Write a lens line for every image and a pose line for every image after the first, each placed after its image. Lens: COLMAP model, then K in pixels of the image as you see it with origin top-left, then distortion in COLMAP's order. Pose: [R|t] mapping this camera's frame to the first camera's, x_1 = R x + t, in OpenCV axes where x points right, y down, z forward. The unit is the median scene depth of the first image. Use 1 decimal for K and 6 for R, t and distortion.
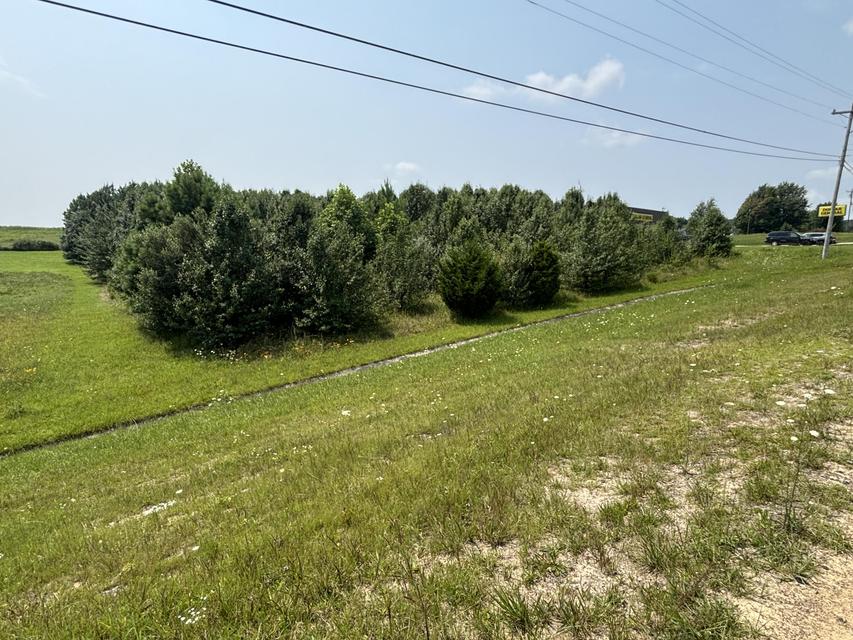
lens RADIAL K [[483.7, 0, 427.3], [0, 483.7, 320.9], [0, 0, 1]] dist [0.053911, -0.064523]
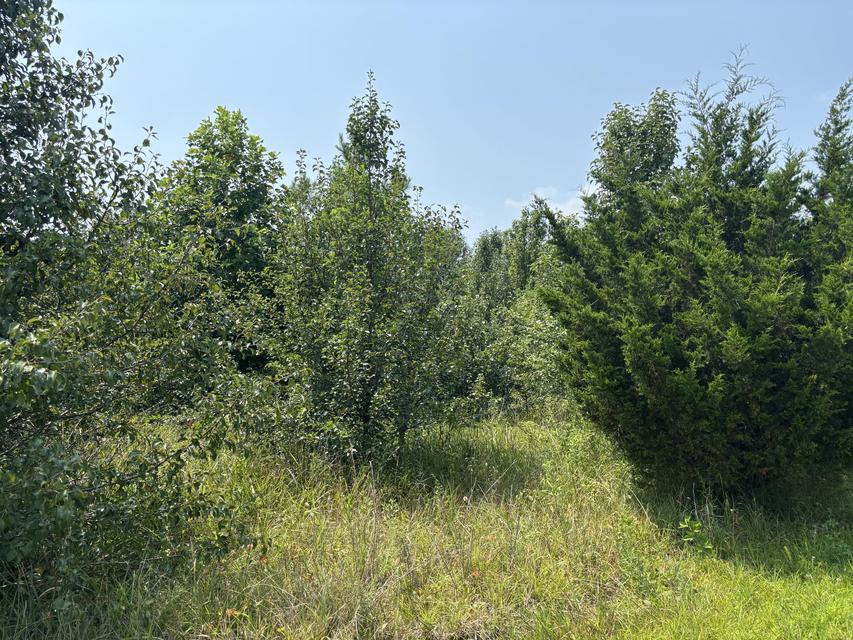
lens RADIAL K [[653.8, 0, 425.5], [0, 653.8, 325.3], [0, 0, 1]] dist [0.055556, -0.066387]
pose [[0.999123, -0.010534, -0.040532, -0.015754], [-0.000755, 0.963161, -0.268926, -0.007451], [0.041872, 0.268720, 0.962308, 0.747750]]
